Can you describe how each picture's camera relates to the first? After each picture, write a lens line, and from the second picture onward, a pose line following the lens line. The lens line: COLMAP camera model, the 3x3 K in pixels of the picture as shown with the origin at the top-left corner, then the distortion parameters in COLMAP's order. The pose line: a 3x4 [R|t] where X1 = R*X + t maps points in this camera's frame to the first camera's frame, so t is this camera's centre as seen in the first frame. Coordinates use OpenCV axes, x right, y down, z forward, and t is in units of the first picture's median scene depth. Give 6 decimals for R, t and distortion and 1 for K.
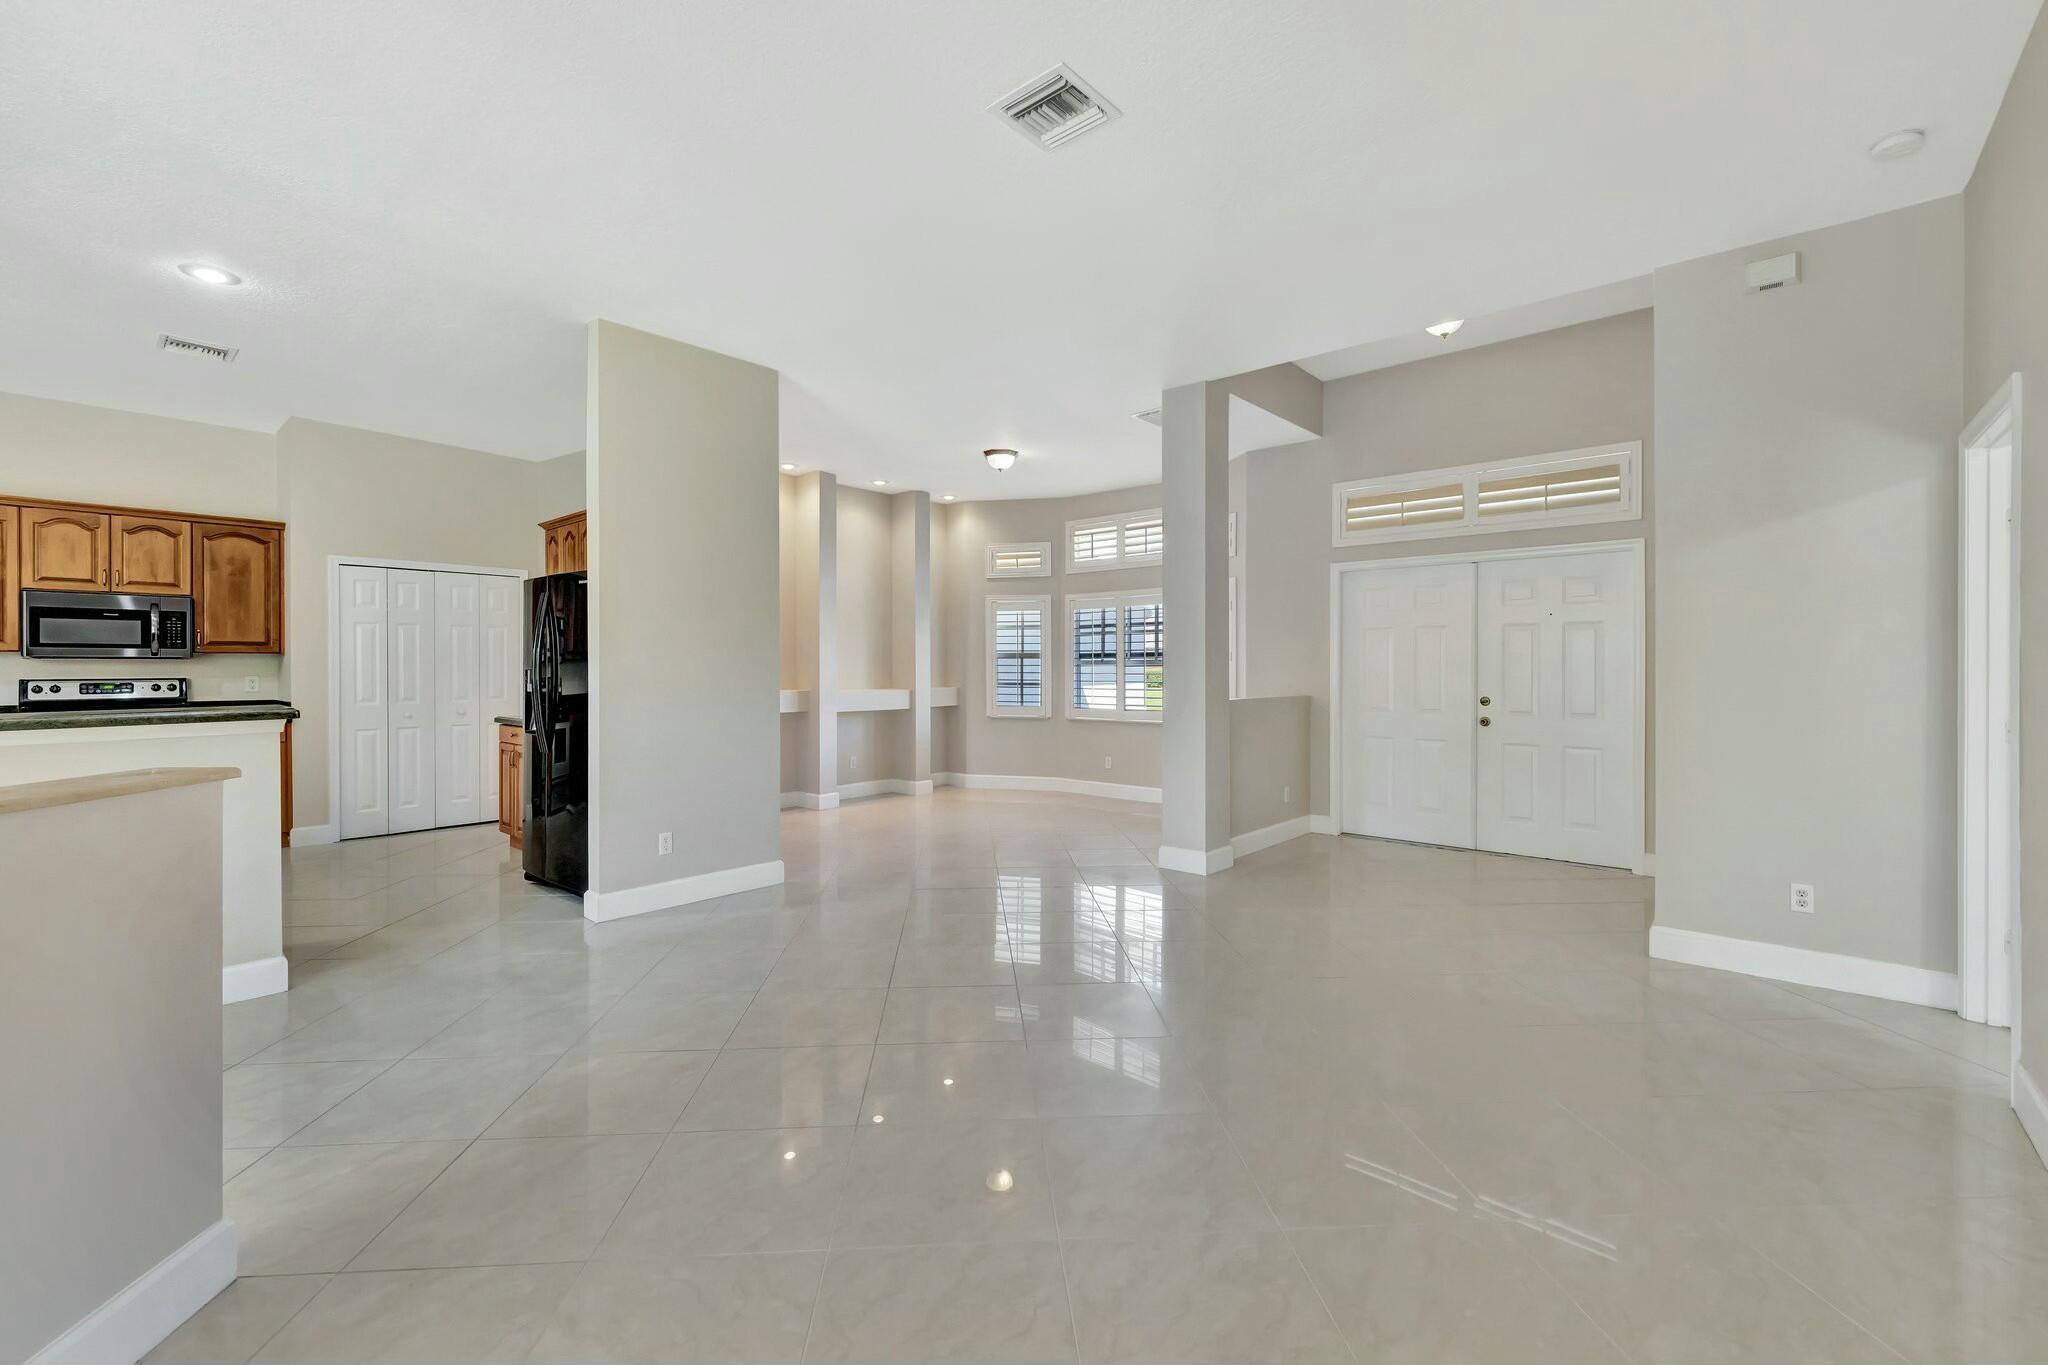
lens RADIAL K [[851.7, 0, 1022.8], [0, 851.7, 667.2], [0, 0, 1]] dist [-0.000325, -0.000154]
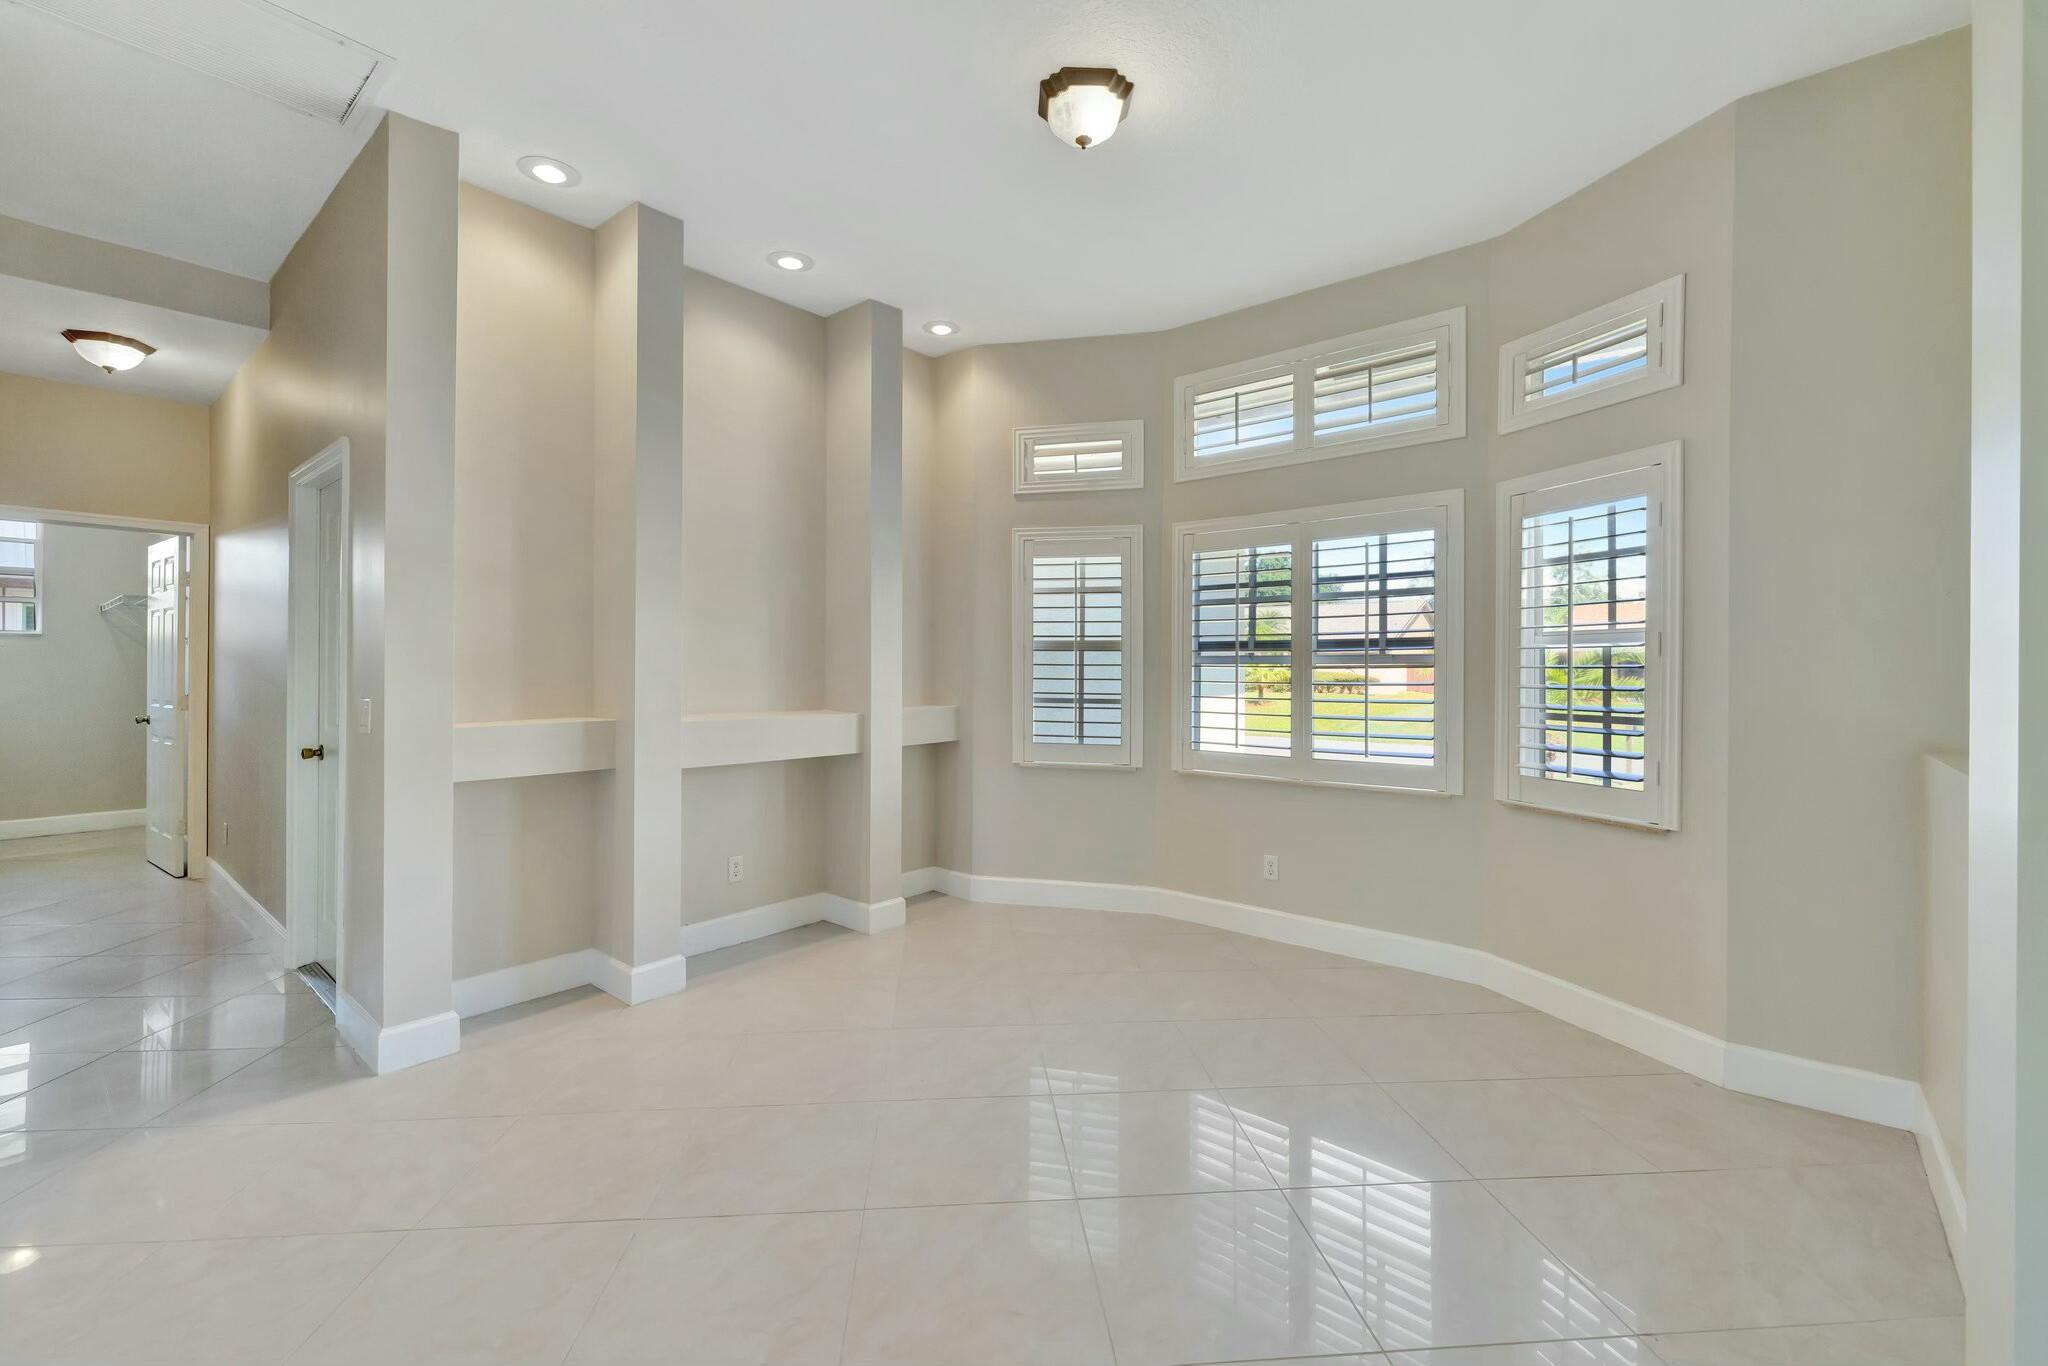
lens RADIAL K [[865.2, 0, 1024.8], [0, 865.2, 668.0], [0, 0, 1]] dist [-0.002157, -0.000028]
pose [[0.999813, 0.004865, 0.018725, -0.046118], [-0.004803, 0.999983, -0.003387, 0.001650], [-0.018741, 0.003297, 0.999819, 0.489345]]
